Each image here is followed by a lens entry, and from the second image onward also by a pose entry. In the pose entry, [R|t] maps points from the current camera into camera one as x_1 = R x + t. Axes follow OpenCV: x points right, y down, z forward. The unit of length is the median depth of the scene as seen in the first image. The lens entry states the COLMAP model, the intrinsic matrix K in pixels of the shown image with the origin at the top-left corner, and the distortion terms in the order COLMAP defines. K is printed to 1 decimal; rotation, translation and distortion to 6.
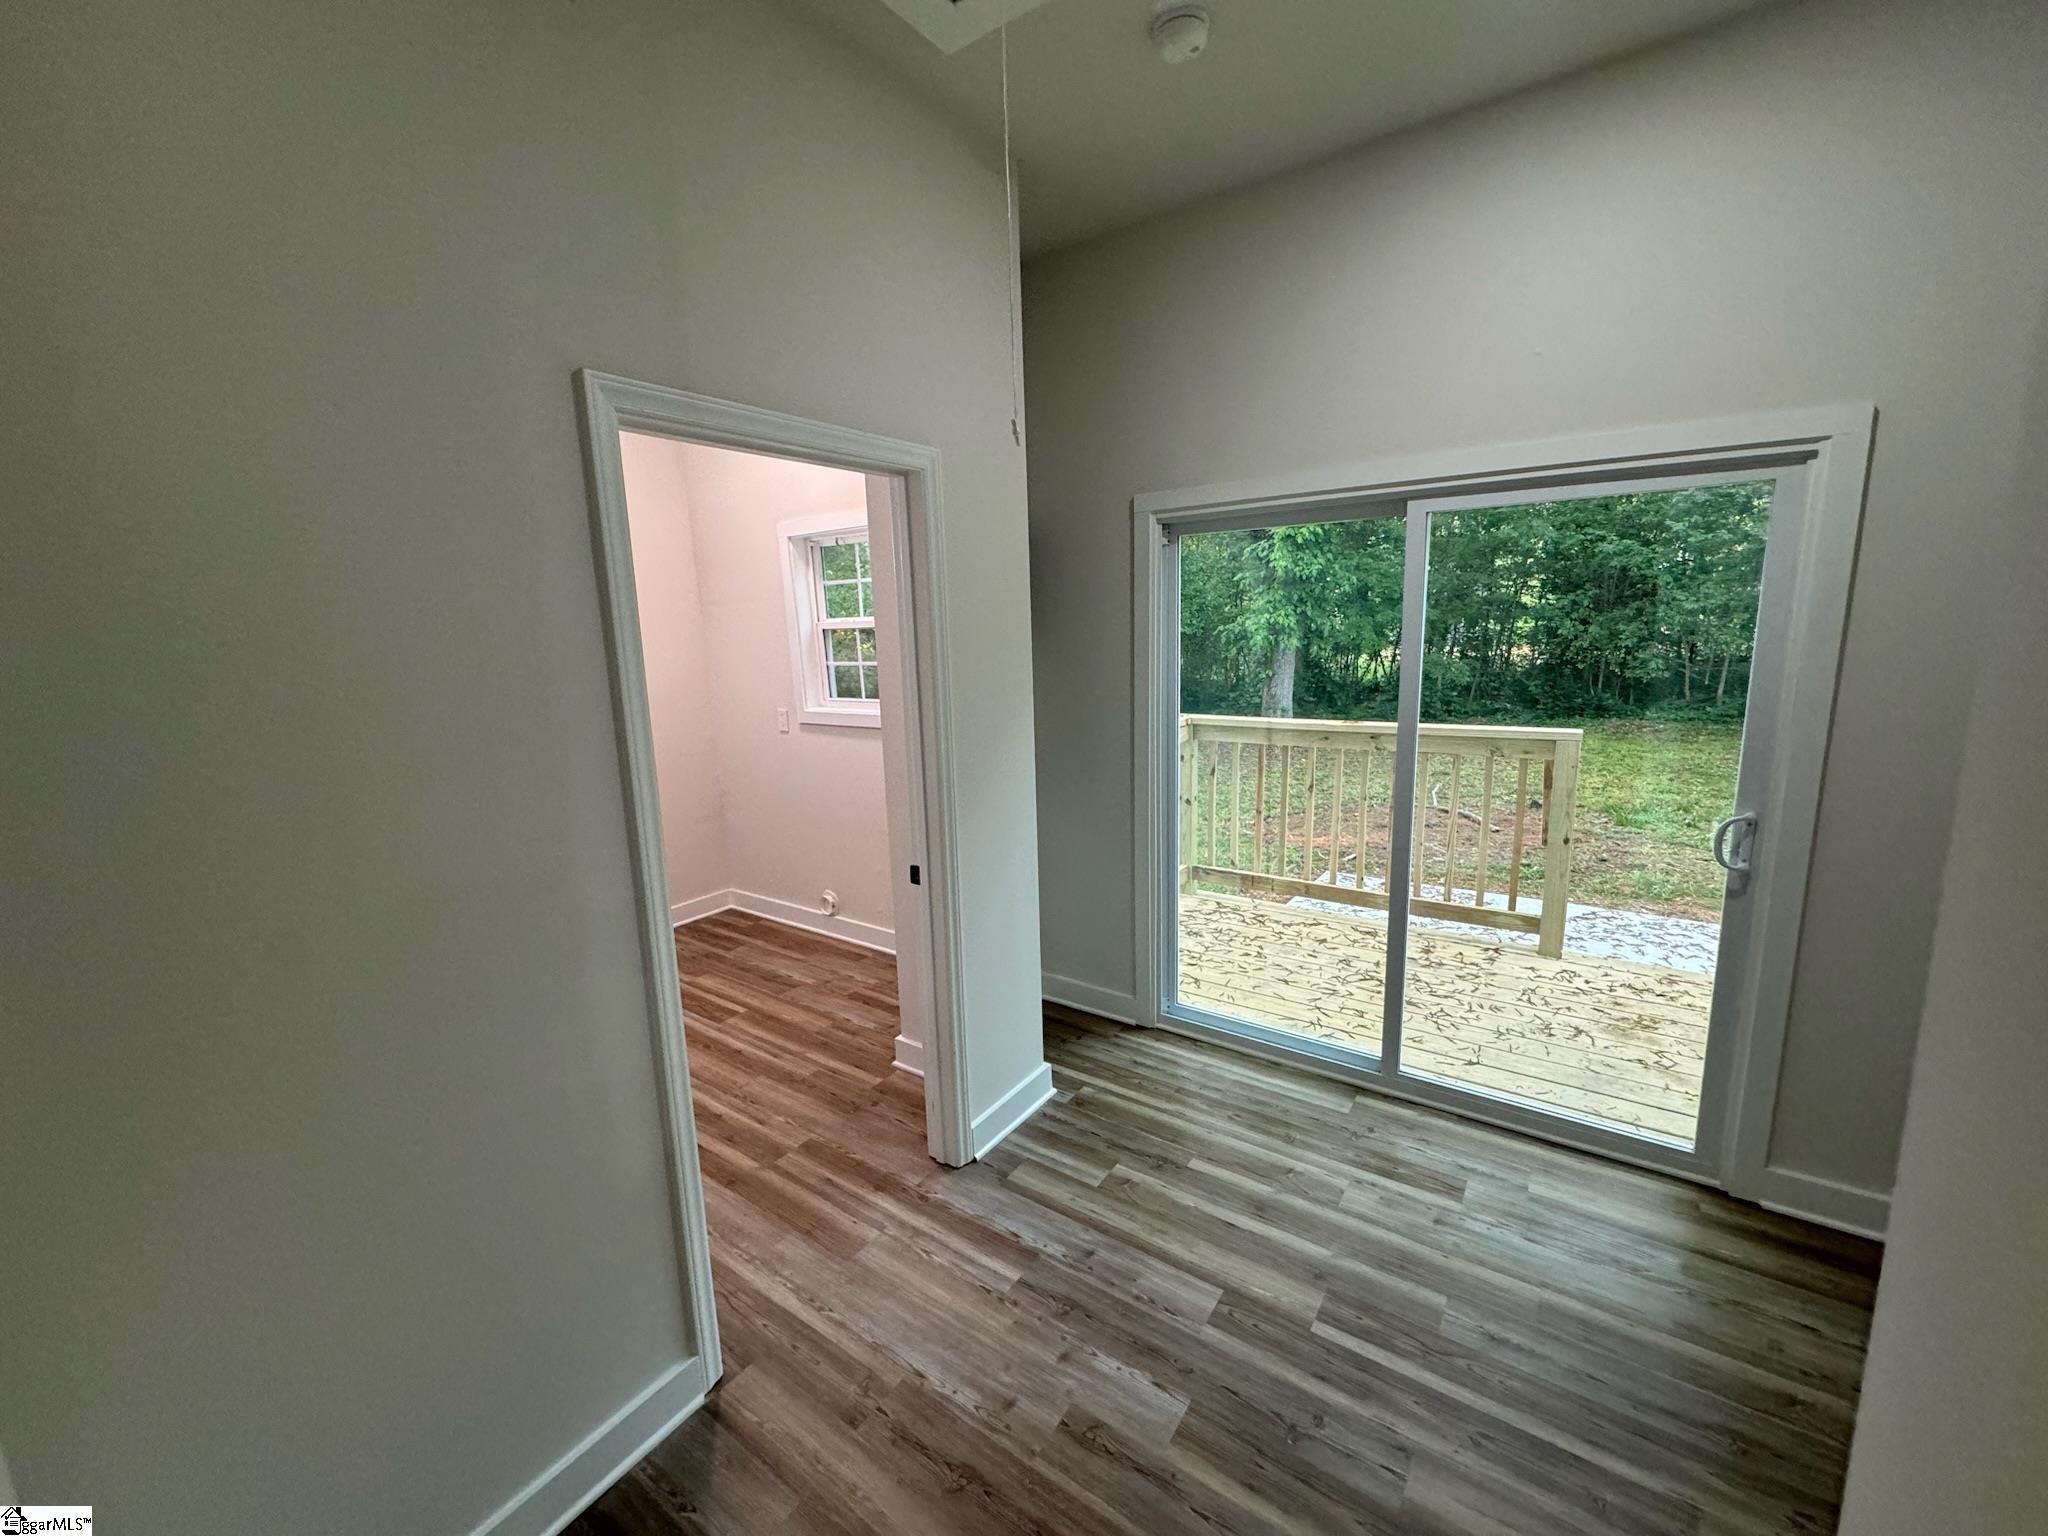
lens RADIAL K [[813.6, 0, 1020.7], [0, 813.6, 766.1], [0, 0, 1]] dist [0.001756, -0.000361]
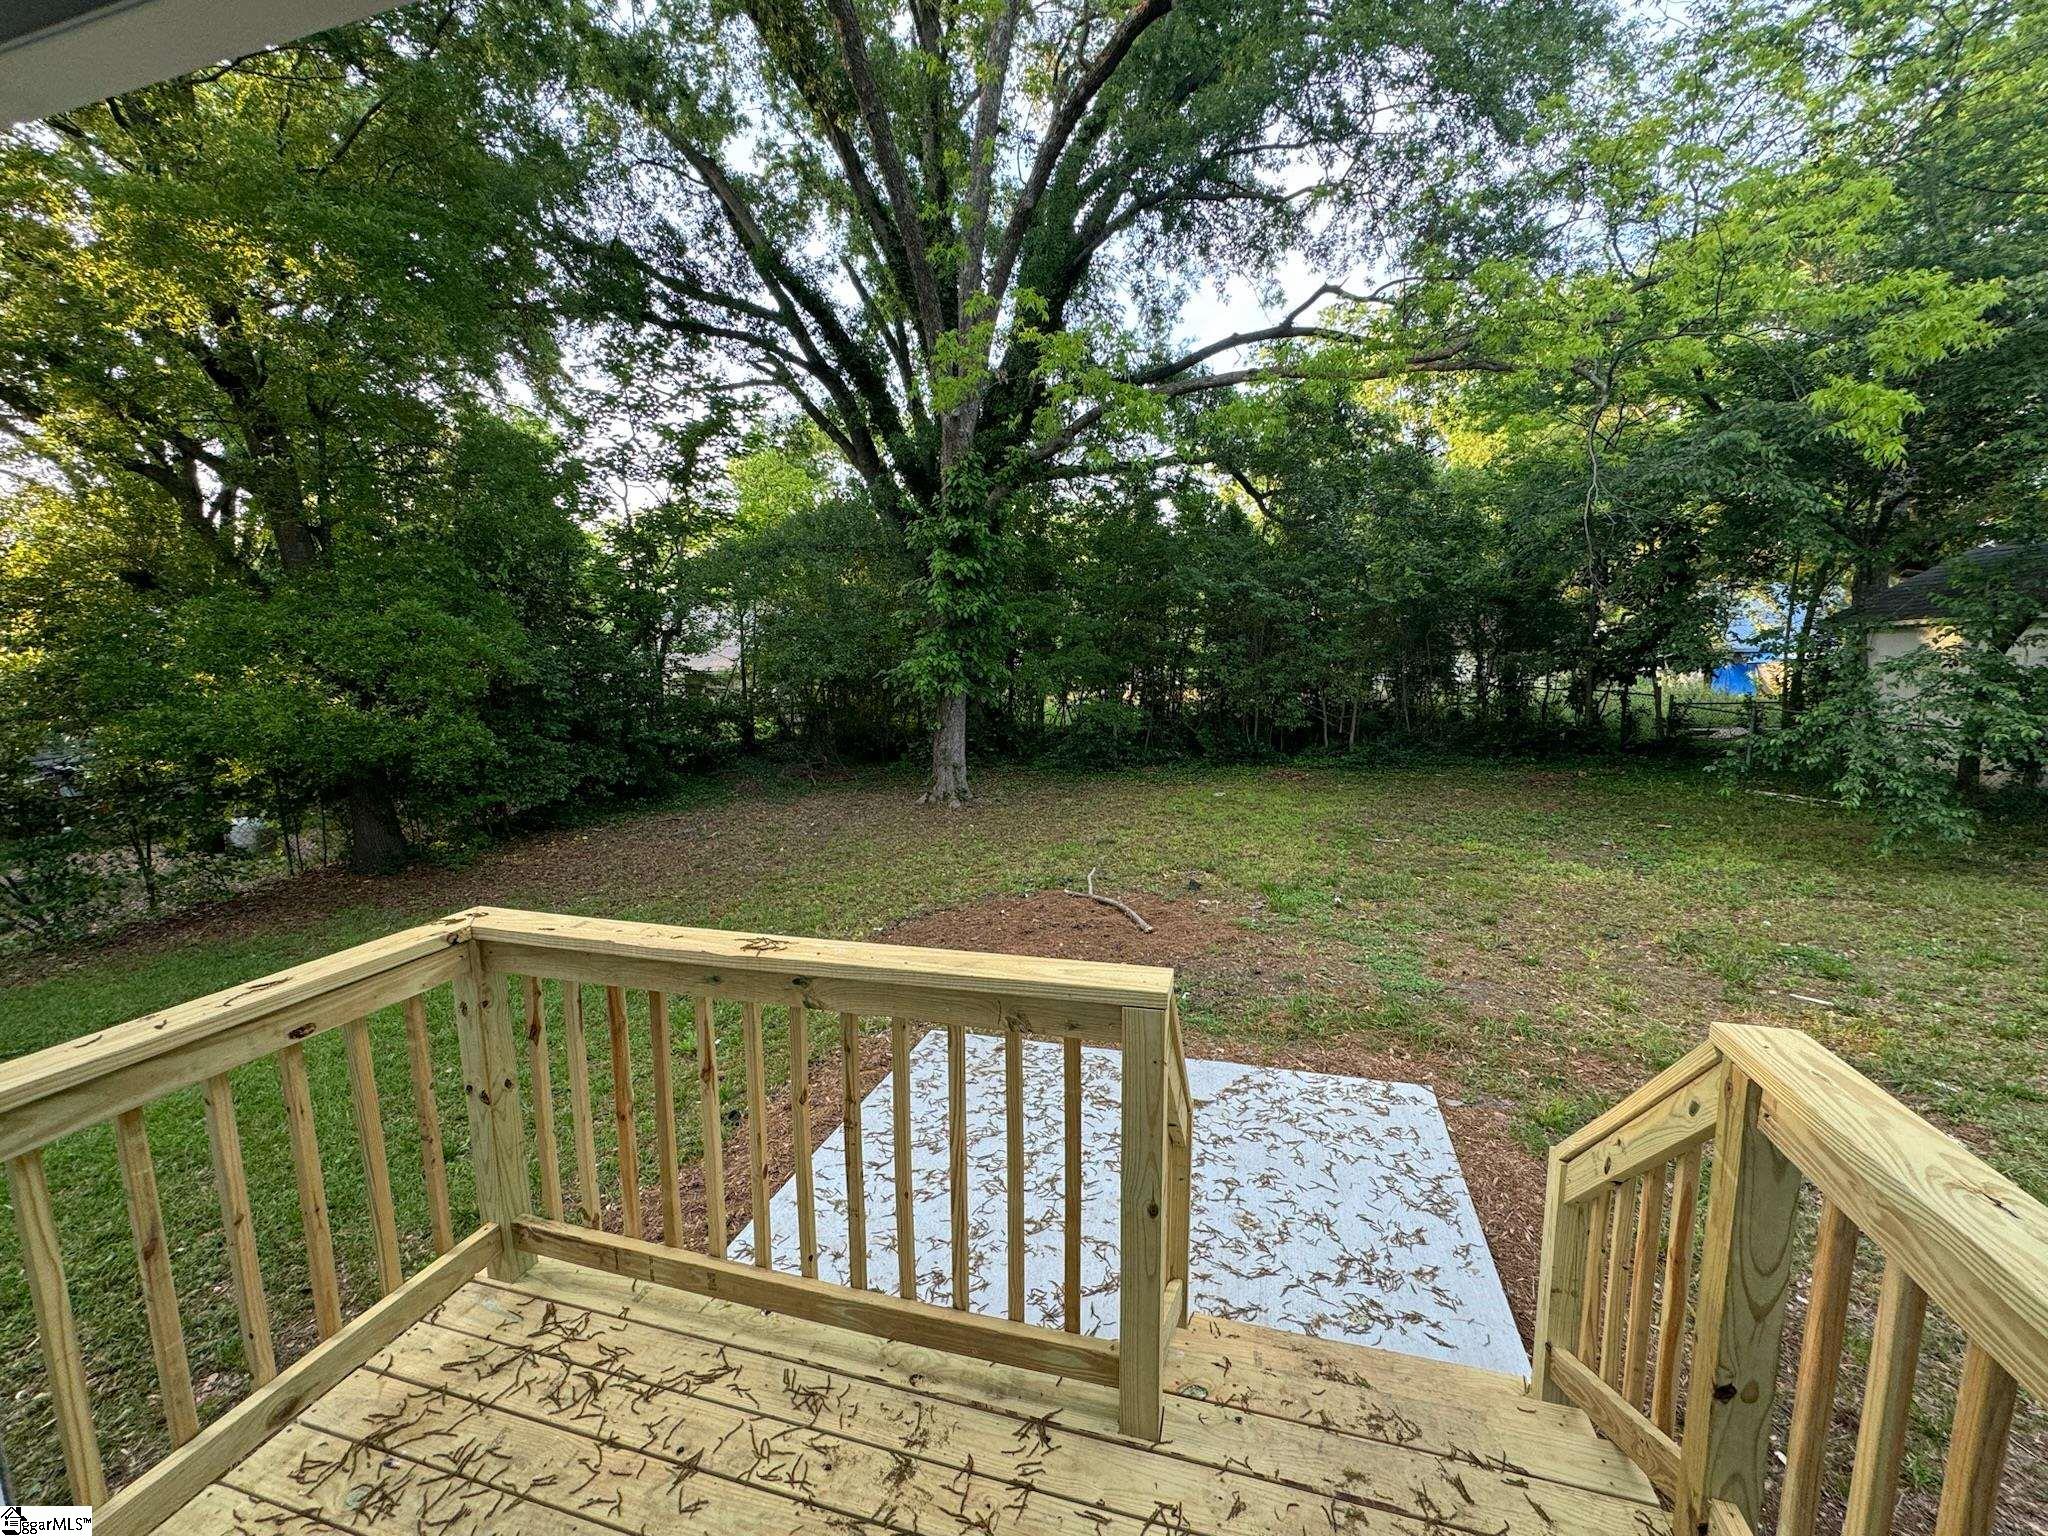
lens RADIAL K [[813.6, 0, 1032.2], [0, 813.6, 756.2], [0, 0, 1]] dist [0.001756, -0.000361]
pose [[0.942594, -0.019548, 0.333368, 0.236055], [0.036176, 0.998388, -0.043743, -0.081258], [-0.331975, 0.053292, 0.941782, 0.294594]]
